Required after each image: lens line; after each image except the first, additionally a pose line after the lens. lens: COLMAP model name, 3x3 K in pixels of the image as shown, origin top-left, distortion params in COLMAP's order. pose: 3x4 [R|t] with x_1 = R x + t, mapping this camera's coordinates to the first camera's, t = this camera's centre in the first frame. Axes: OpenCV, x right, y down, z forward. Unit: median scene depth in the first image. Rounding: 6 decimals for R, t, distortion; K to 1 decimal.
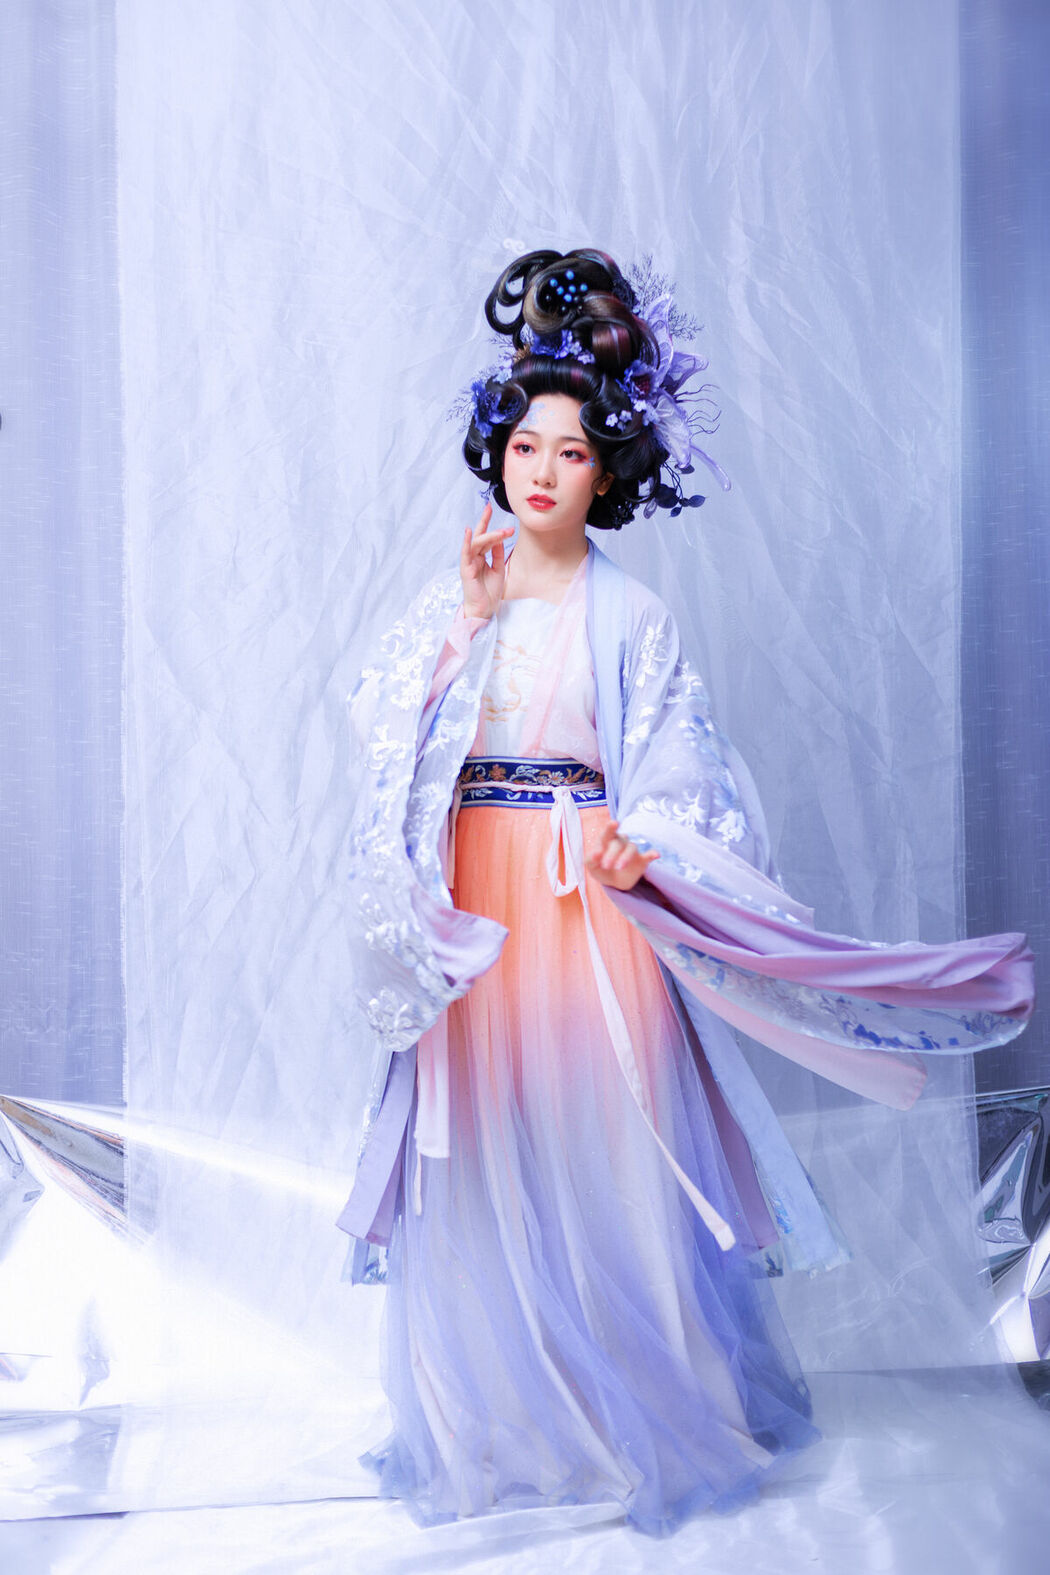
lens RADIAL K [[2406.4, 0, 525.0], [0, 2406.4, 787.5], [0, 0, 1]] dist [0.014280, 0.027121]
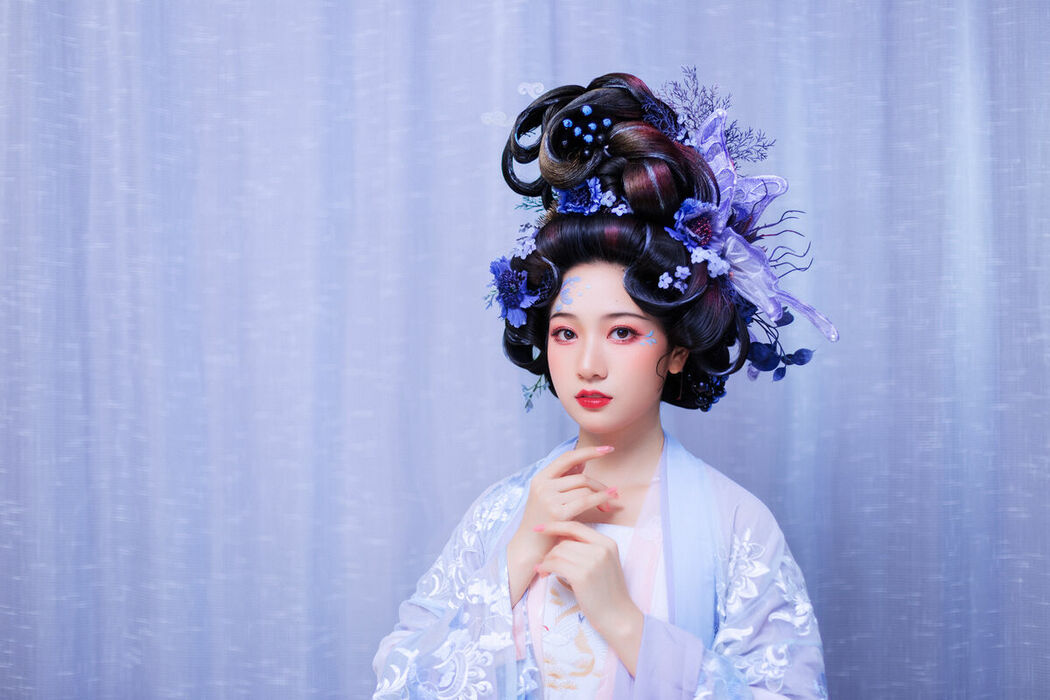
lens RADIAL K [[1604.3, 0, 525.0], [0, 1604.3, 350.0], [0, 0, 1]] dist [0.014280, 0.027121]
pose [[0.968959, -0.164922, -0.184172, 0.082758], [0.148850, 0.983990, -0.098018, -0.085907], [0.197388, 0.067561, 0.977995, 0.482533]]
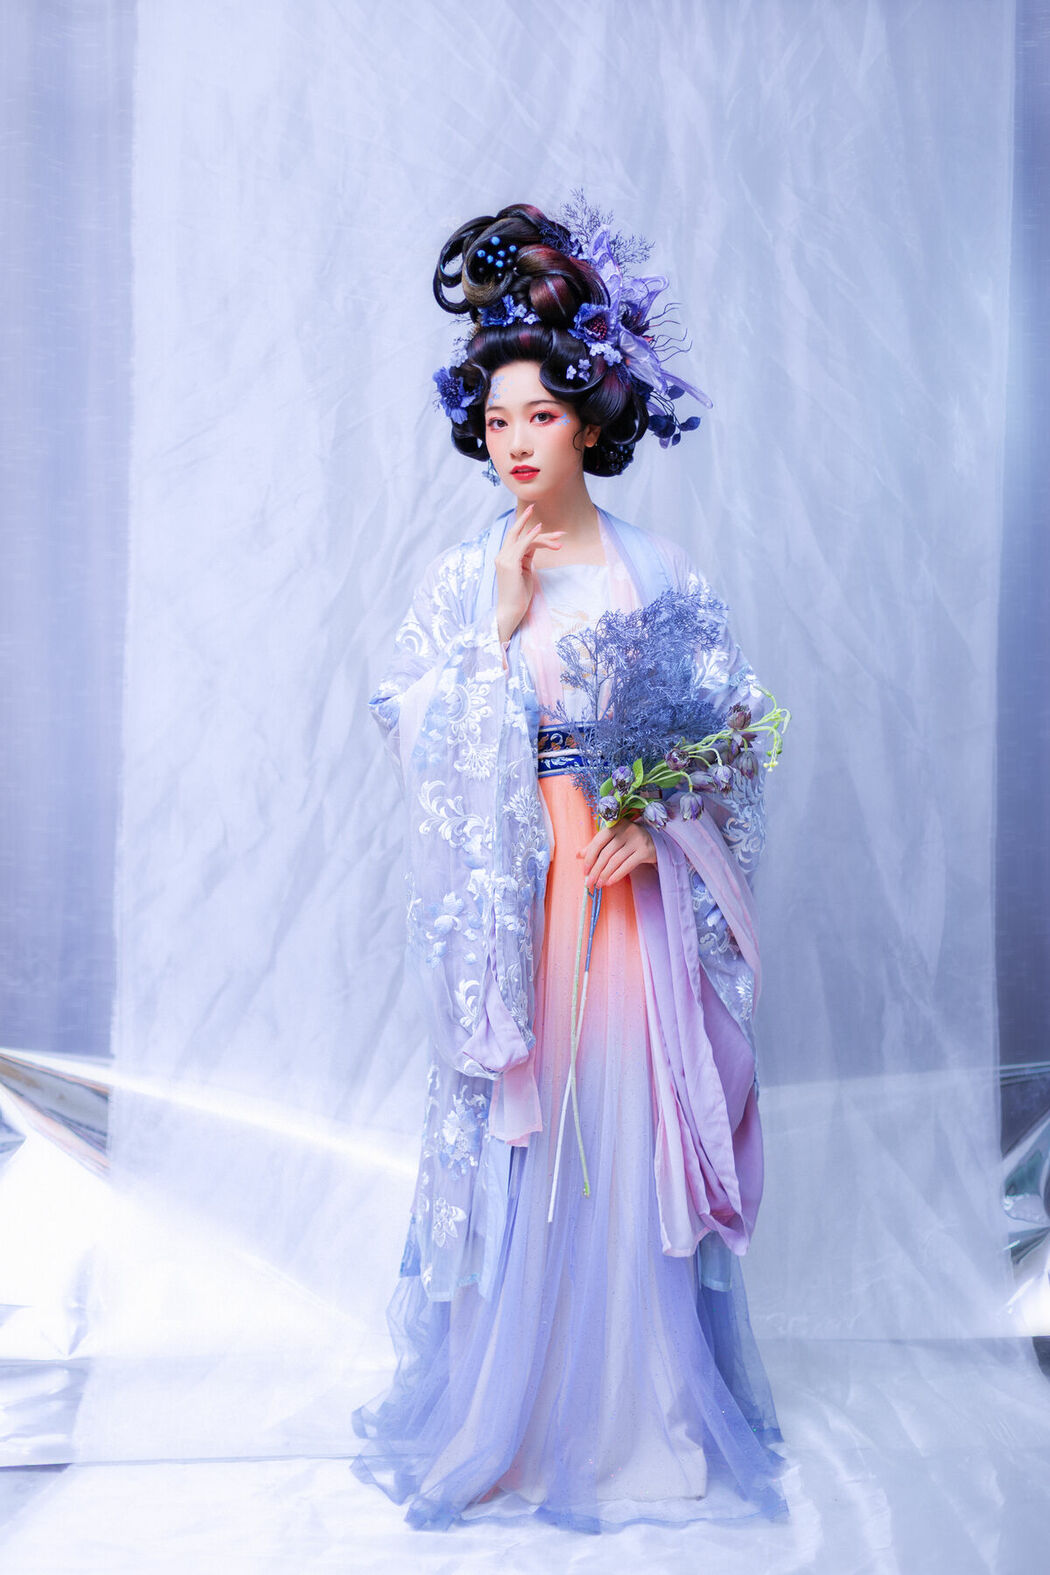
lens RADIAL K [[2406.4, 0, 525.0], [0, 2406.4, 787.5], [0, 0, 1]] dist [0.014280, 0.027121]
pose [[0.945097, -0.245847, -0.215293, 0.185212], [0.255695, 0.966576, 0.018707, -0.012606], [0.203498, -0.072730, 0.976370, 0.028880]]
